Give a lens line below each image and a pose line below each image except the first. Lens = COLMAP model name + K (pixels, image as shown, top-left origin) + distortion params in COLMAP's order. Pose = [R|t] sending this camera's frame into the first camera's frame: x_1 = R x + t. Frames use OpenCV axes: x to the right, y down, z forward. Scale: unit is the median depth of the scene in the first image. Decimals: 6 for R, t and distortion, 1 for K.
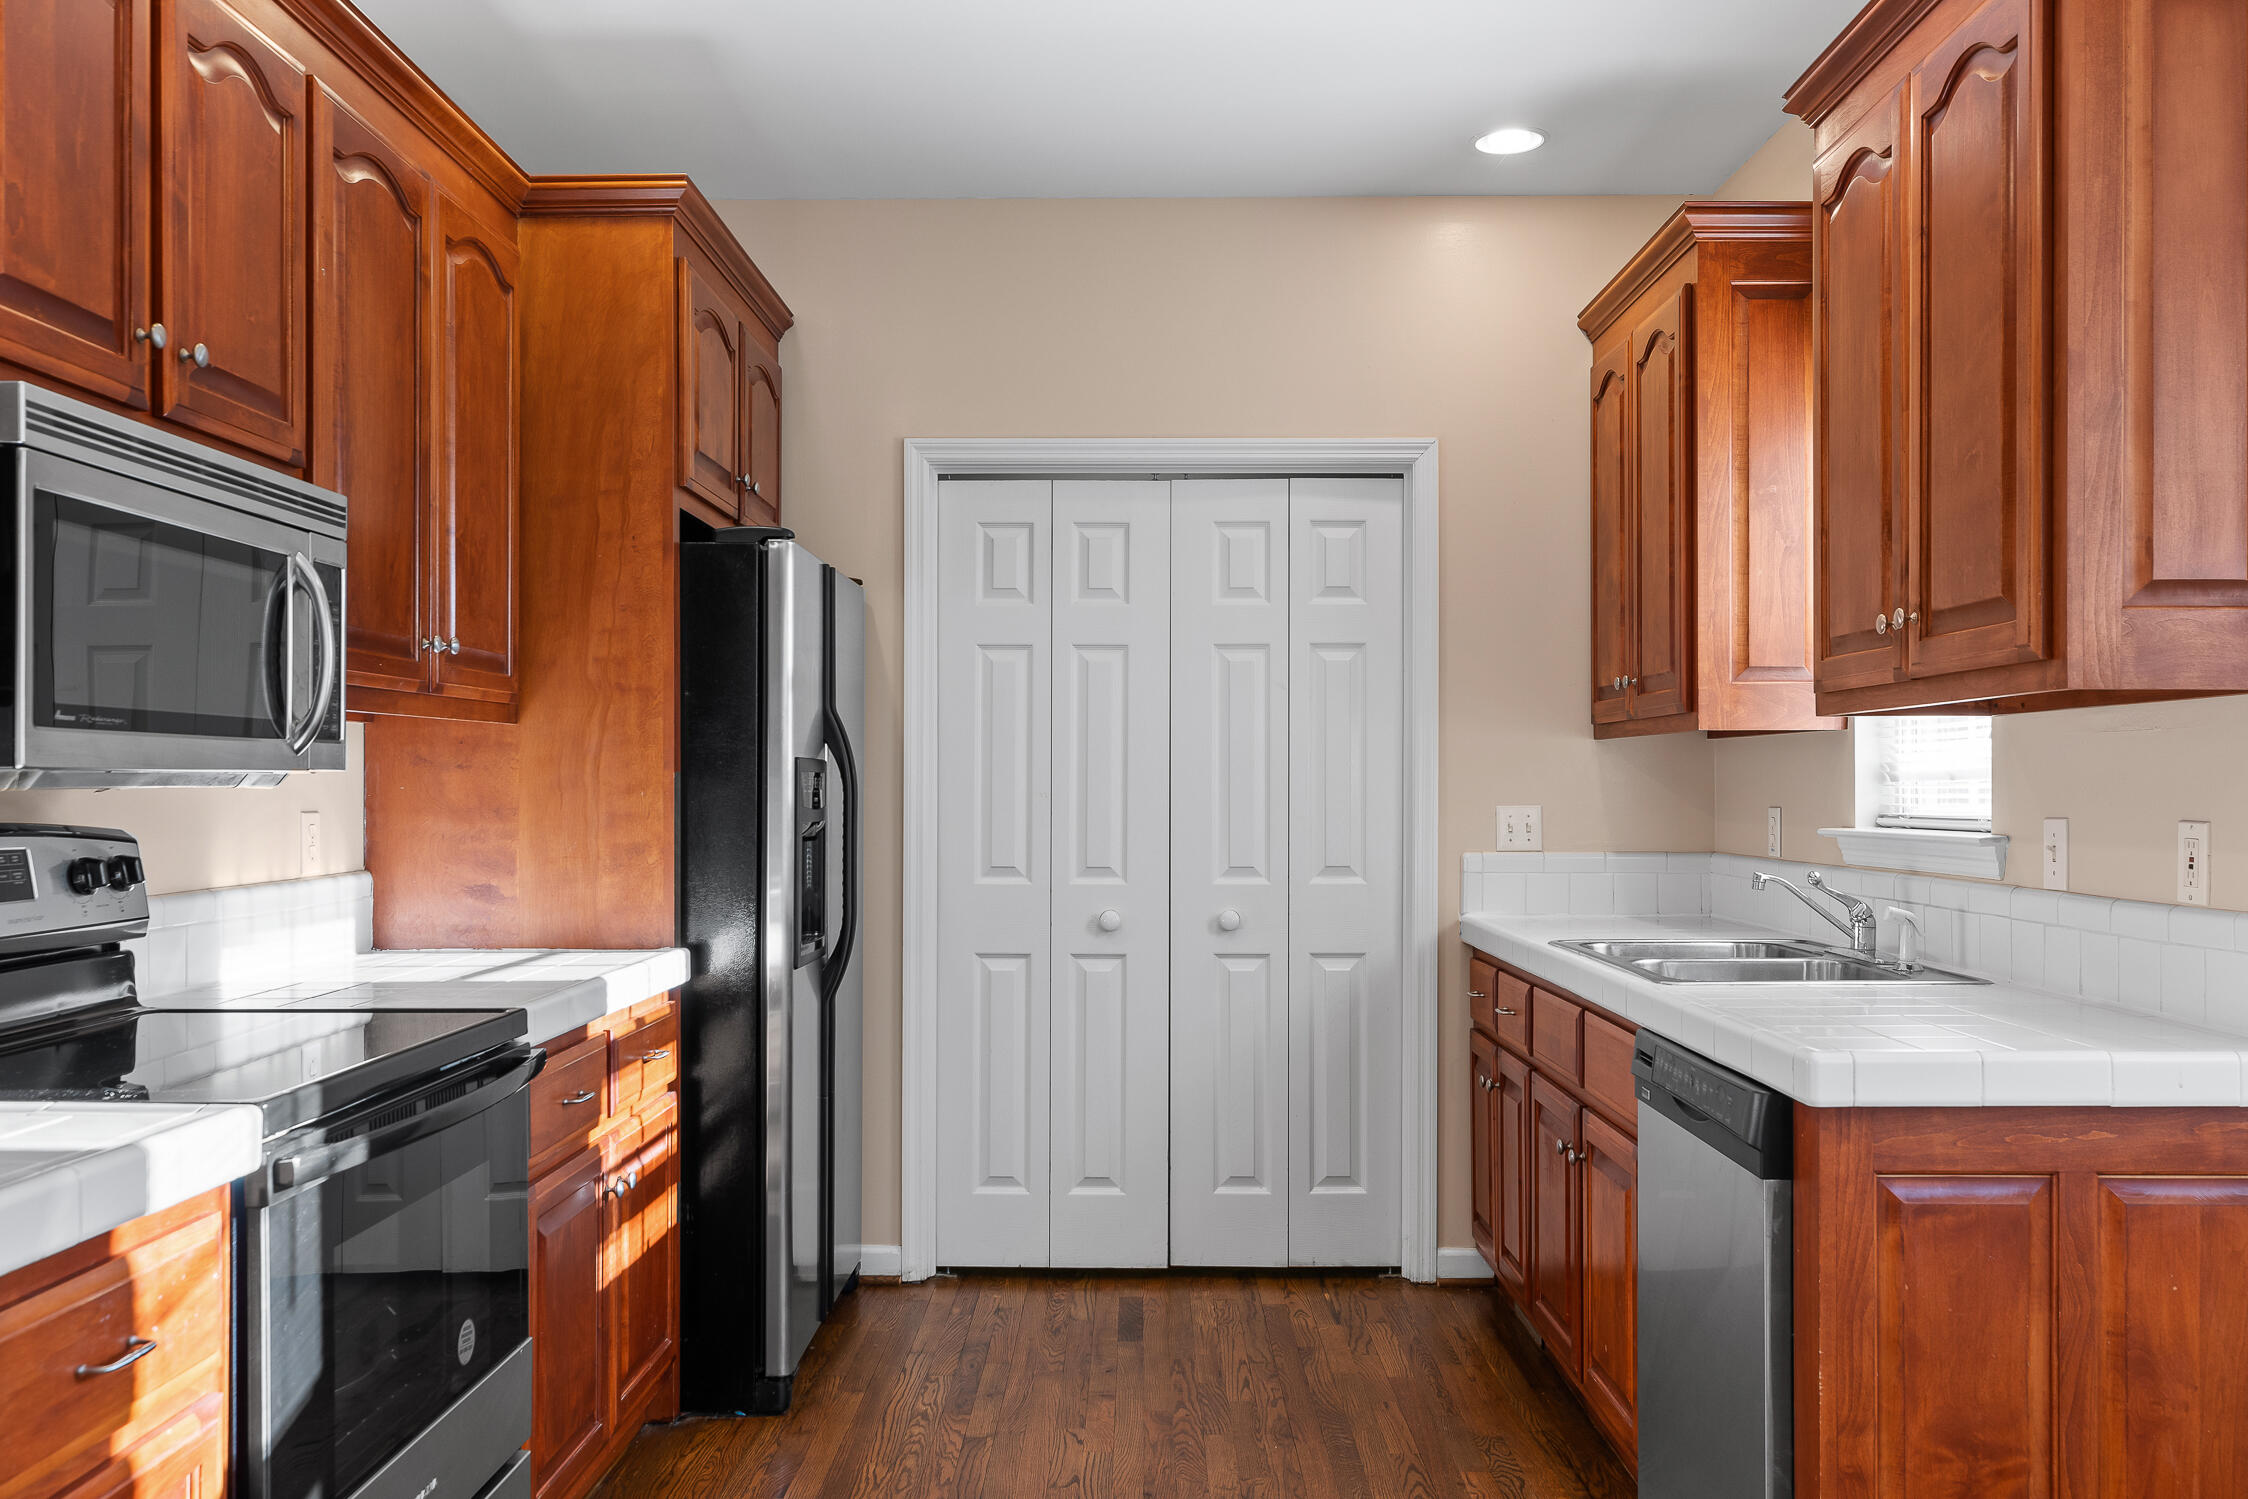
lens RADIAL K [[1803.7, 0, 1132.1], [0, 1803.7, 769.7], [0, 0, 1]] dist [0.005438, 0.007502]
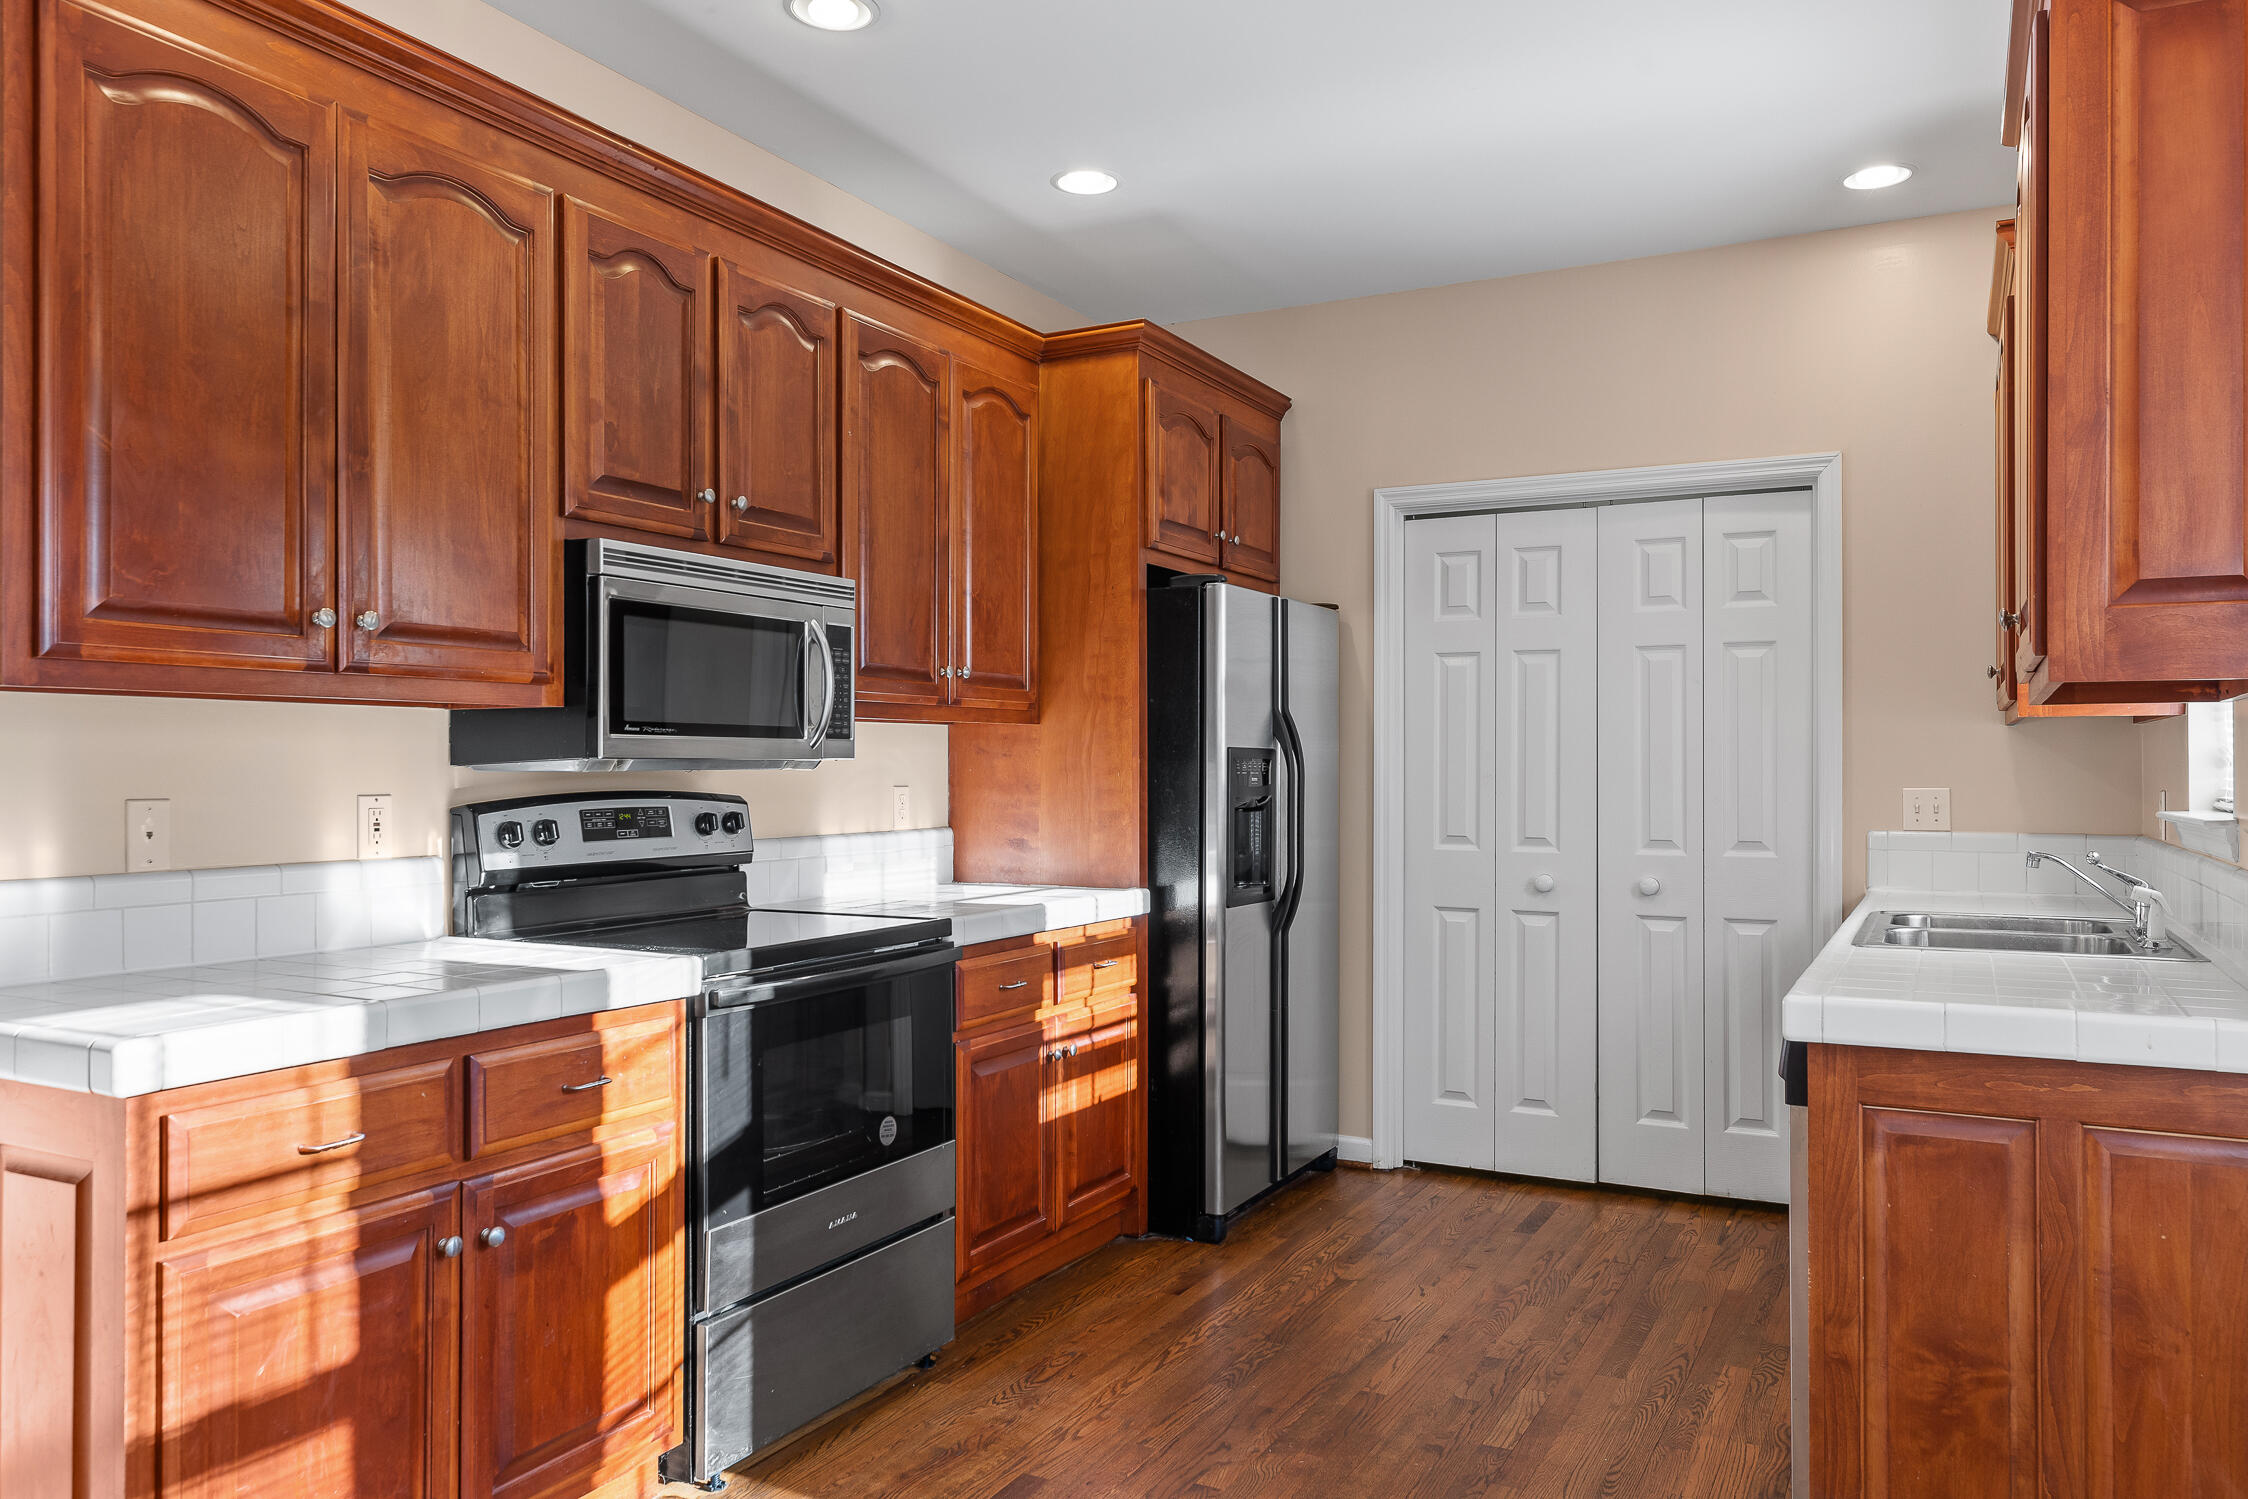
lens RADIAL K [[1608.6, 0, 1122.1], [0, 1608.6, 751.6], [0, 0, 1]] dist [0.020280, -0.004620]
pose [[0.891568, -0.003862, -0.452871, 0.293716], [0.003022, 0.999992, -0.002578, -0.000917], [0.452878, 0.000929, 0.891572, -0.089409]]
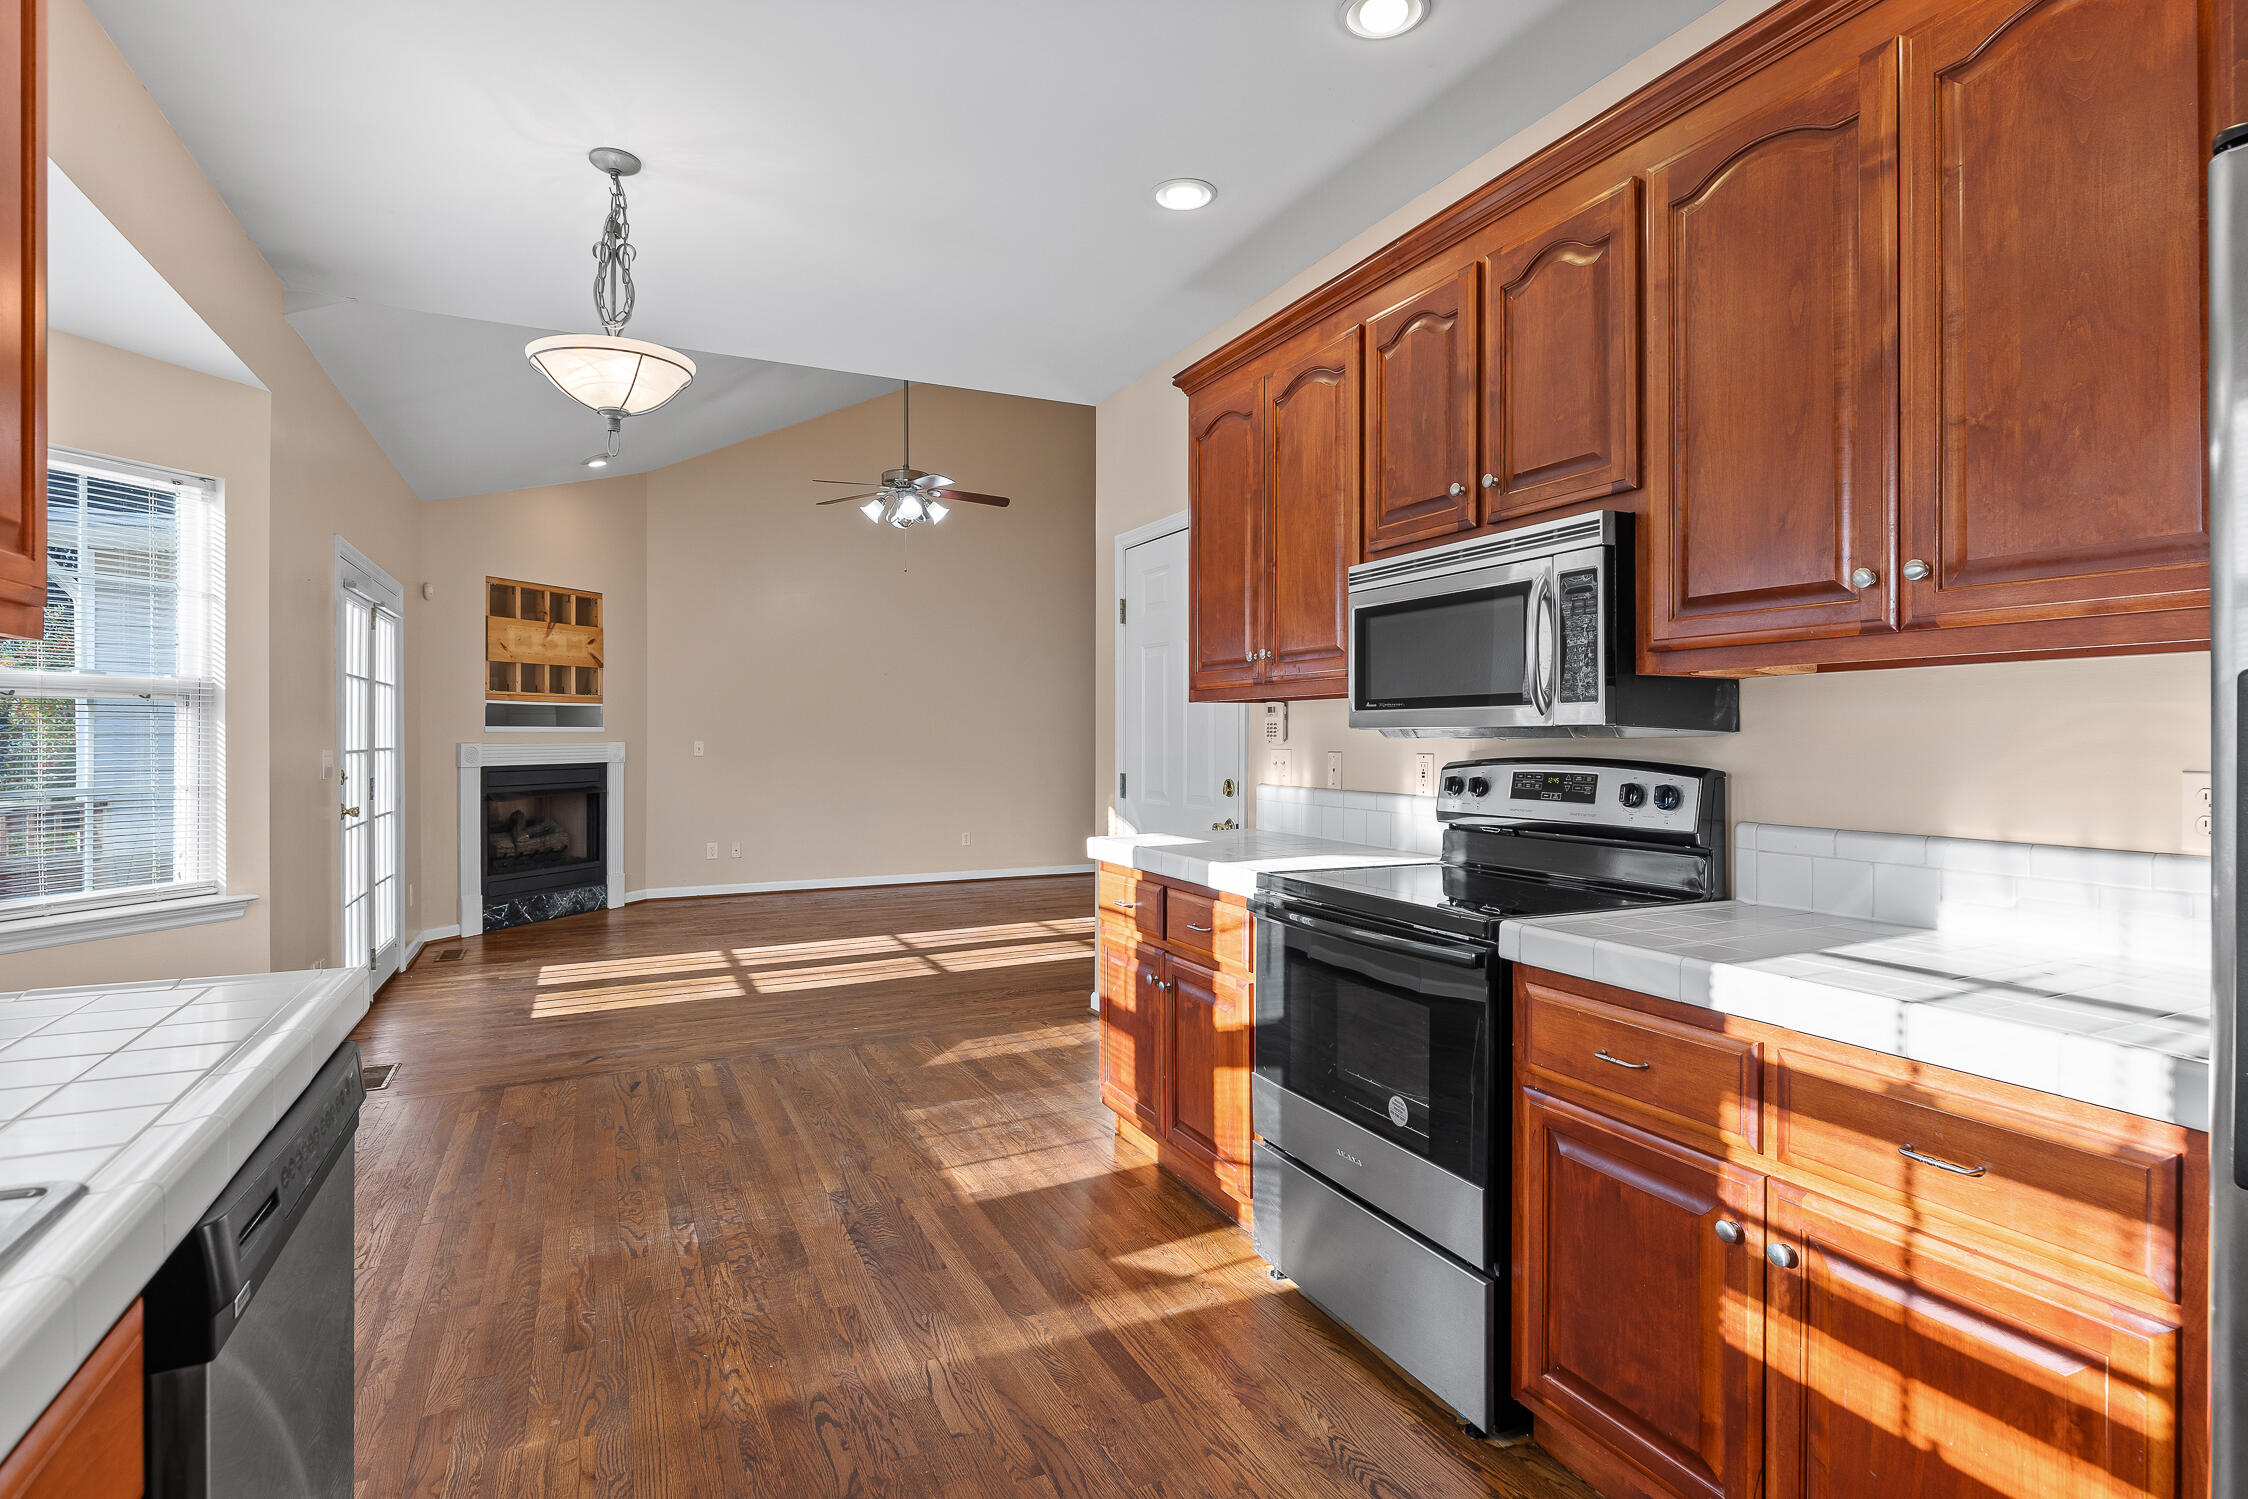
lens RADIAL K [[1097.1, 0, 1142.2], [0, 1097.1, 721.1], [0, 0, 1]] dist [-0.020635, -0.000176]
pose [[-0.891282, -0.006079, -0.453409, 0.153831], [0.002097, 0.999844, -0.017528, 0.007781], [0.453444, -0.016574, -0.891130, 1.164812]]
